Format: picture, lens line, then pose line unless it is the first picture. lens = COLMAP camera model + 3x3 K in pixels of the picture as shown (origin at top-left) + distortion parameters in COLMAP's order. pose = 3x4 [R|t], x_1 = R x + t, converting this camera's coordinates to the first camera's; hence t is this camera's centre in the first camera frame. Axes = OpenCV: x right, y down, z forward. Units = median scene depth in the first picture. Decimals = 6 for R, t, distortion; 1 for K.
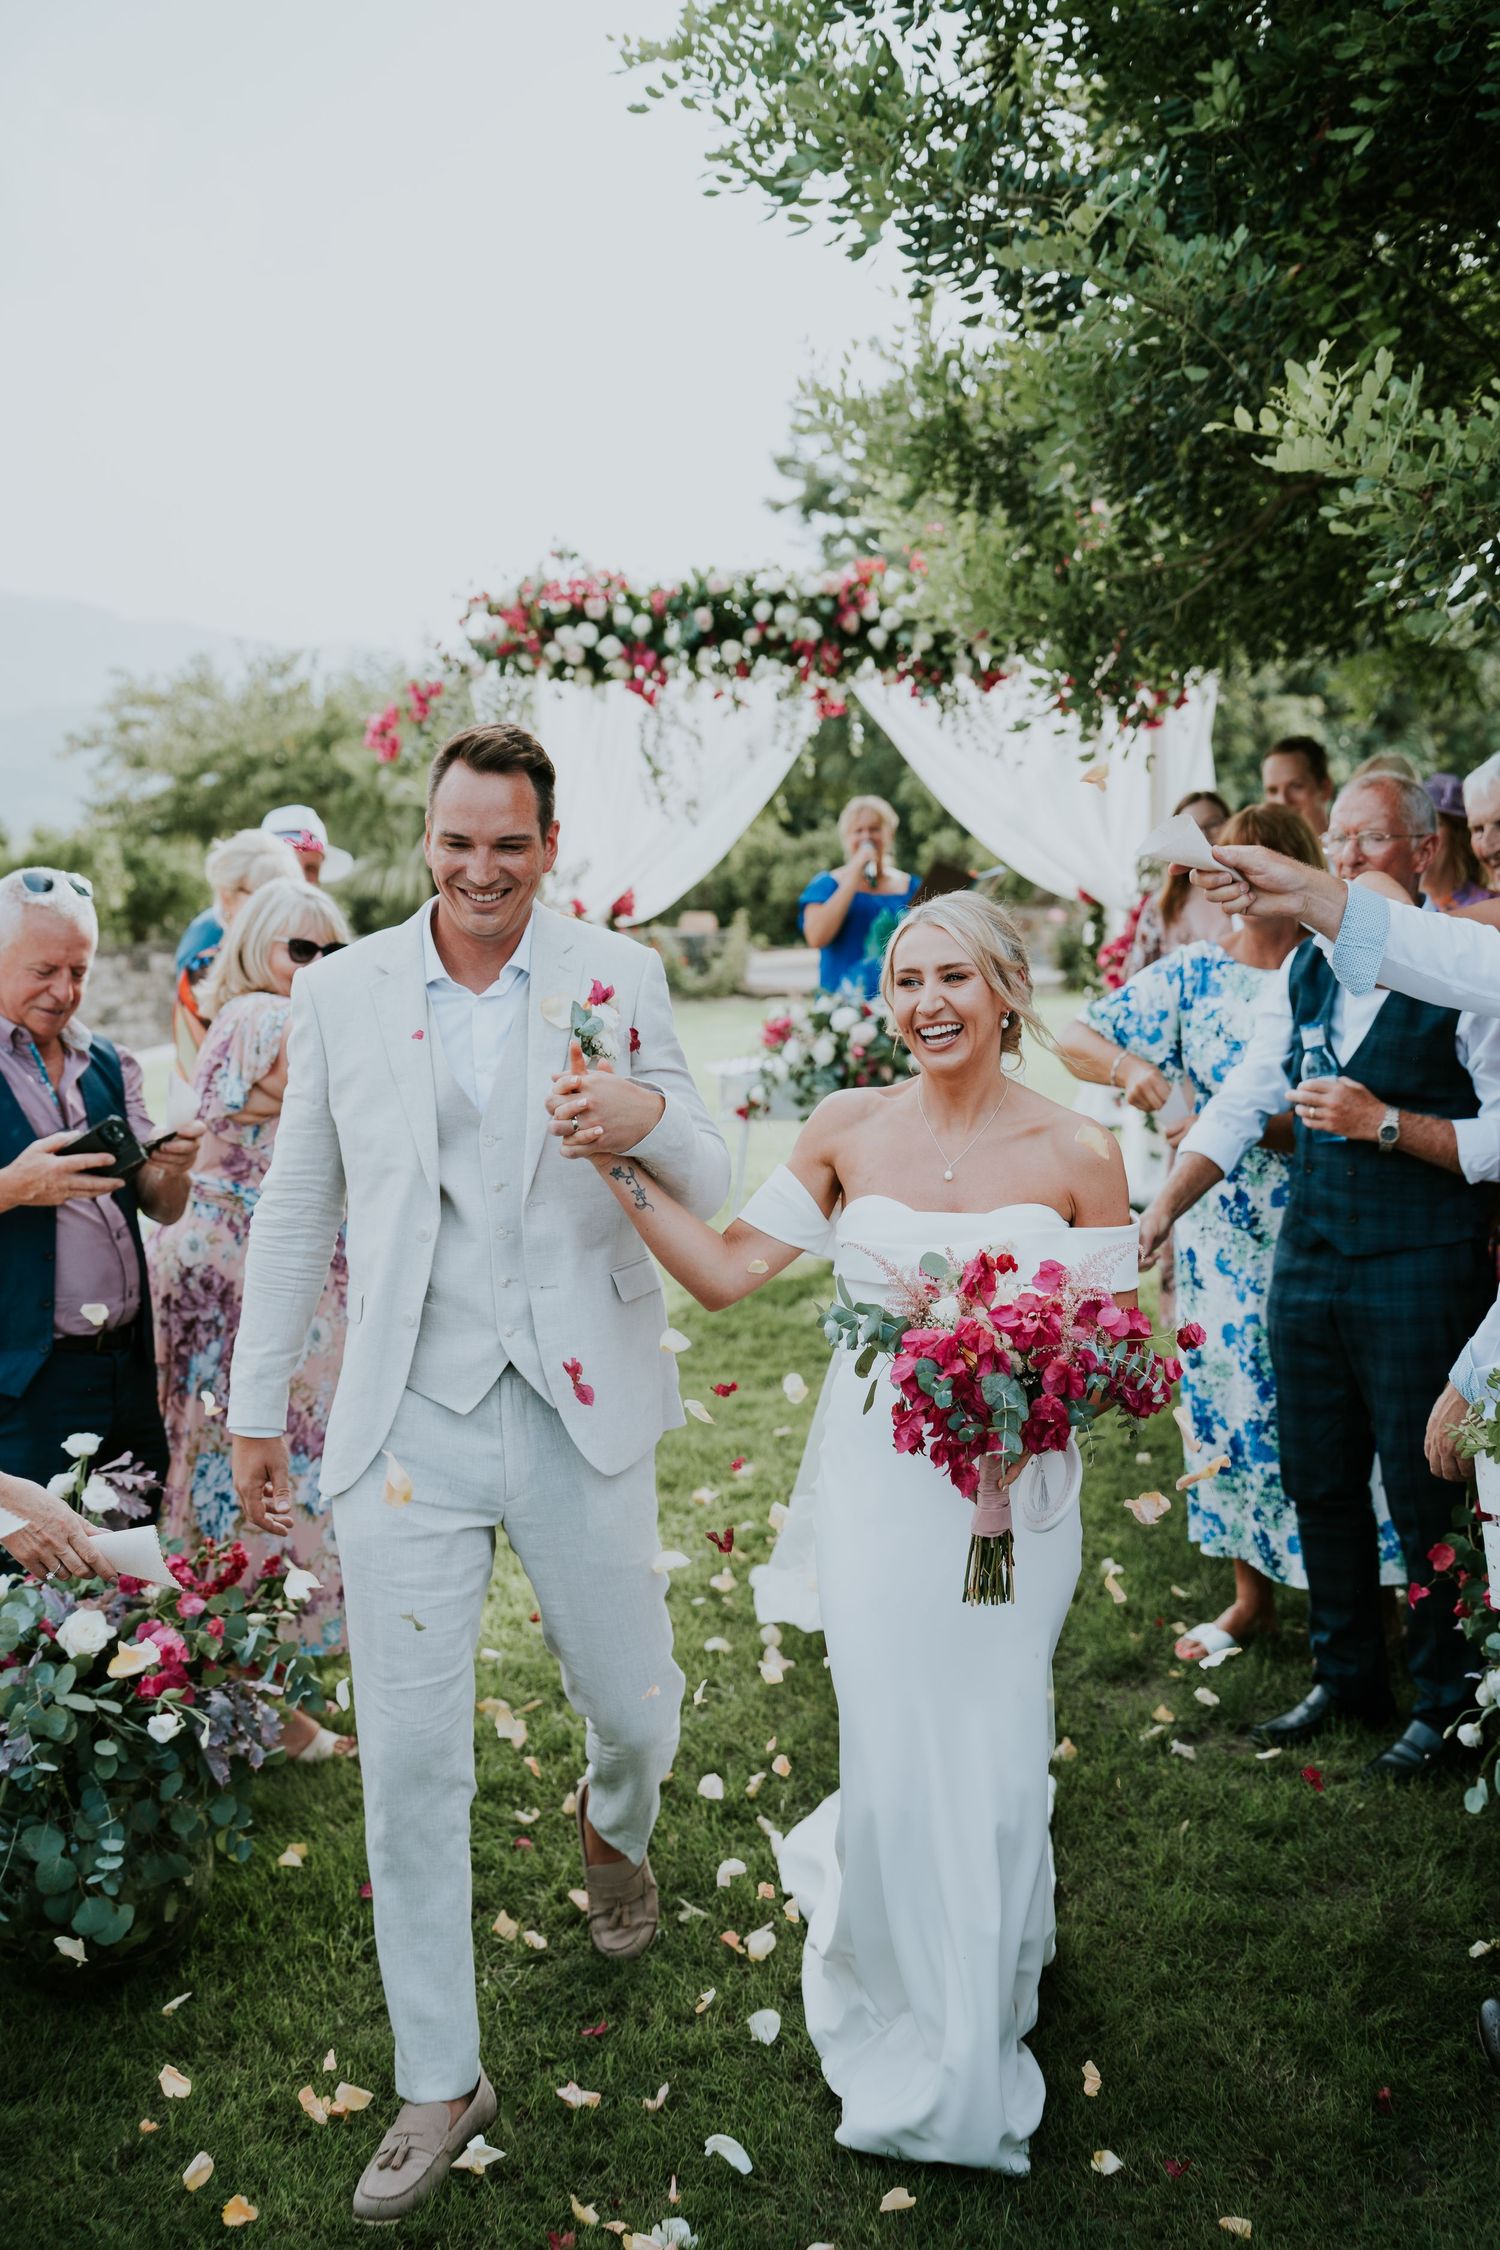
lens RADIAL K [[2564.7, 0, 750.0], [0, 2564.7, 1125.0], [0, 0, 1]] dist [0.008137, -0.000933]
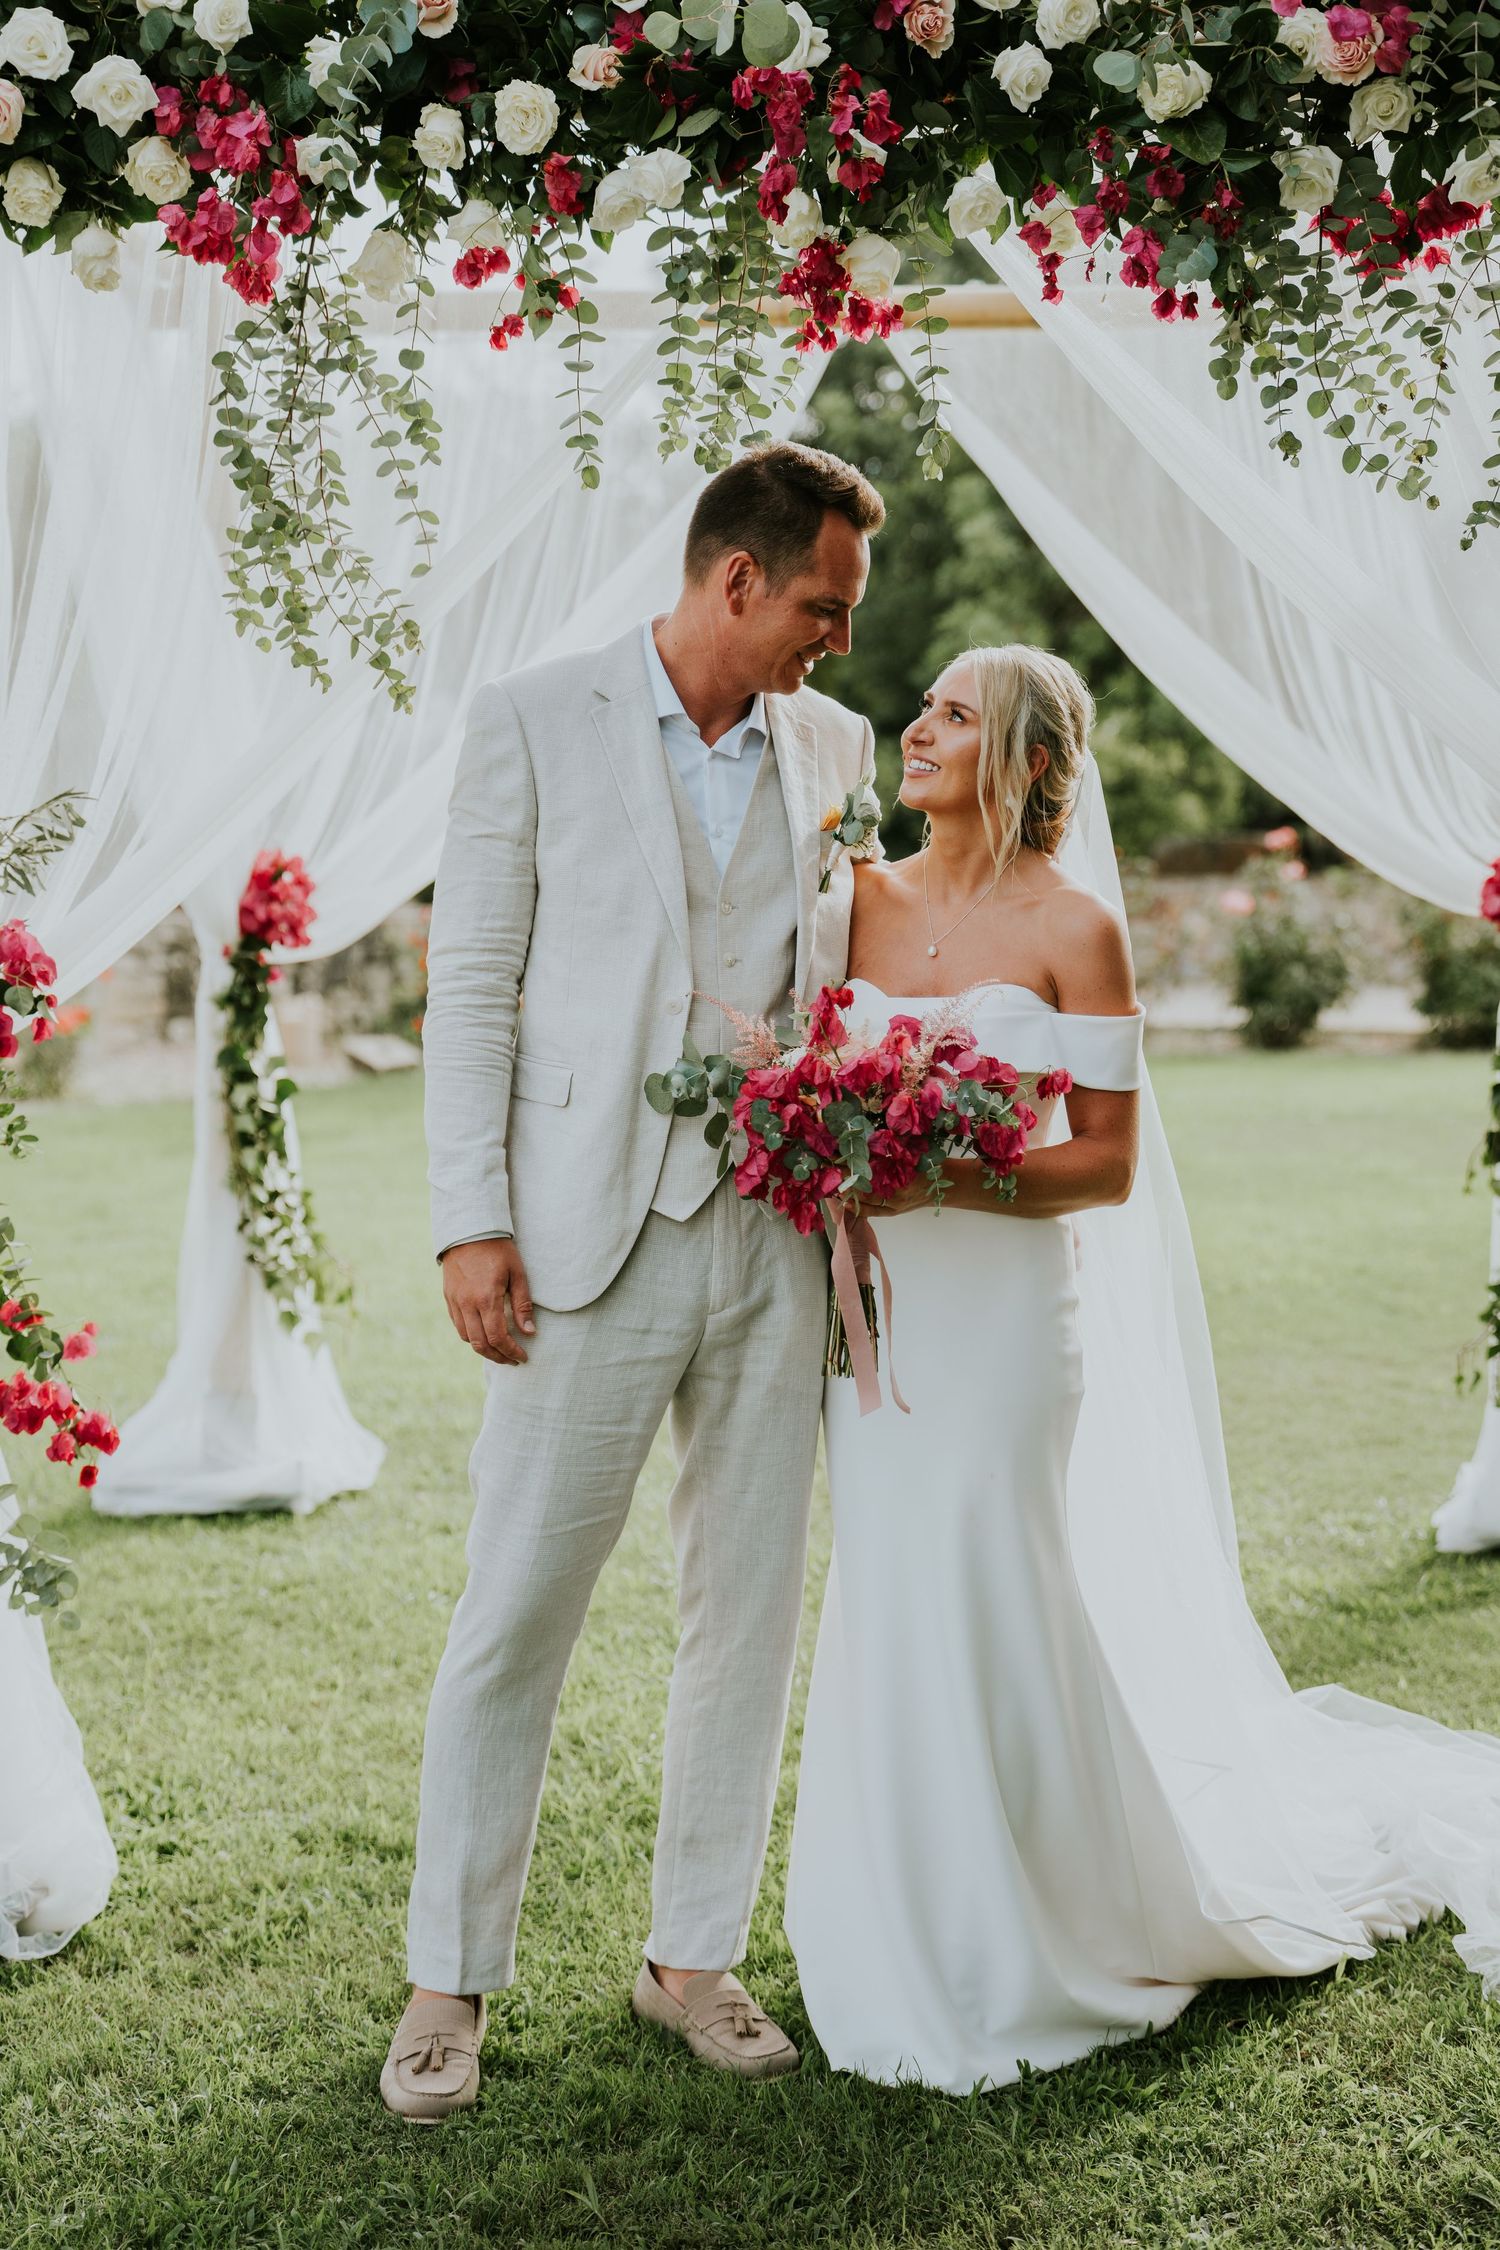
lens RADIAL K [[3528.6, 0, 750.0], [0, 3528.6, 1125.0], [0, 0, 1]] dist [0.009113, 0.029490]
pose [[0.999615, 0.021147, 0.017957, 0.013930], [-0.021023, 0.999754, -0.007094, -0.065616], [-0.018103, 0.006713, 0.999814, 0.591856]]
